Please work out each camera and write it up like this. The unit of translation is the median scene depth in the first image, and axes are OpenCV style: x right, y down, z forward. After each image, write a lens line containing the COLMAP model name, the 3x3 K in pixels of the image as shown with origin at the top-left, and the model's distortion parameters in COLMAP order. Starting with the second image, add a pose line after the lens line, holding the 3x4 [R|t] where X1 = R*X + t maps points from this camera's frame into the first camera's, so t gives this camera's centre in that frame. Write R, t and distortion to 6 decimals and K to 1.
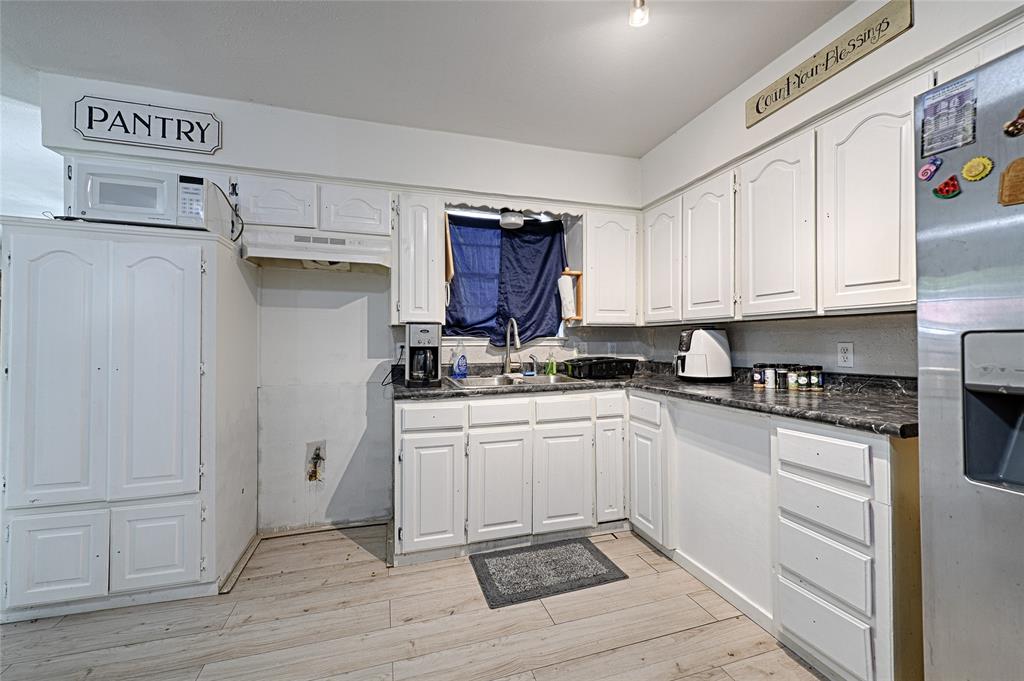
lens RADIAL K [[417.2, 0, 514.6], [0, 417.2, 336.4], [0, 0, 1]] dist [0.015025, -0.000095]
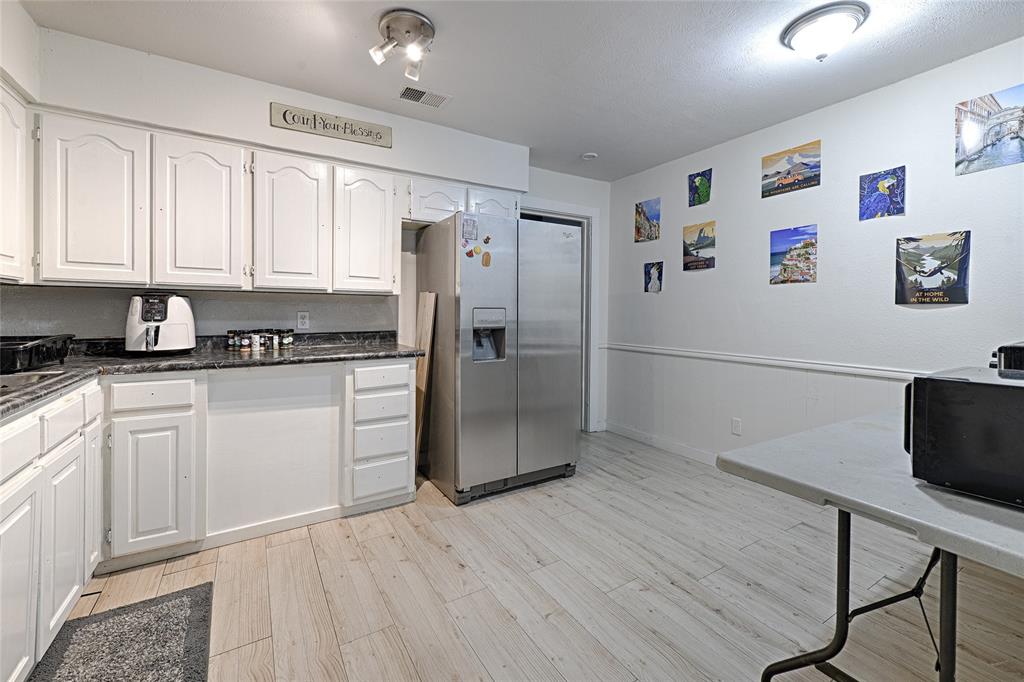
lens RADIAL K [[420.8, 0, 514.9], [0, 420.8, 316.5], [0, 0, 1]] dist [-0.000892, 0.000124]
pose [[-0.243522, -0.005712, 0.969879, -0.719564], [-0.018270, 0.999832, 0.001301, 0.014918], [-0.969723, -0.017403, -0.243585, 0.616500]]
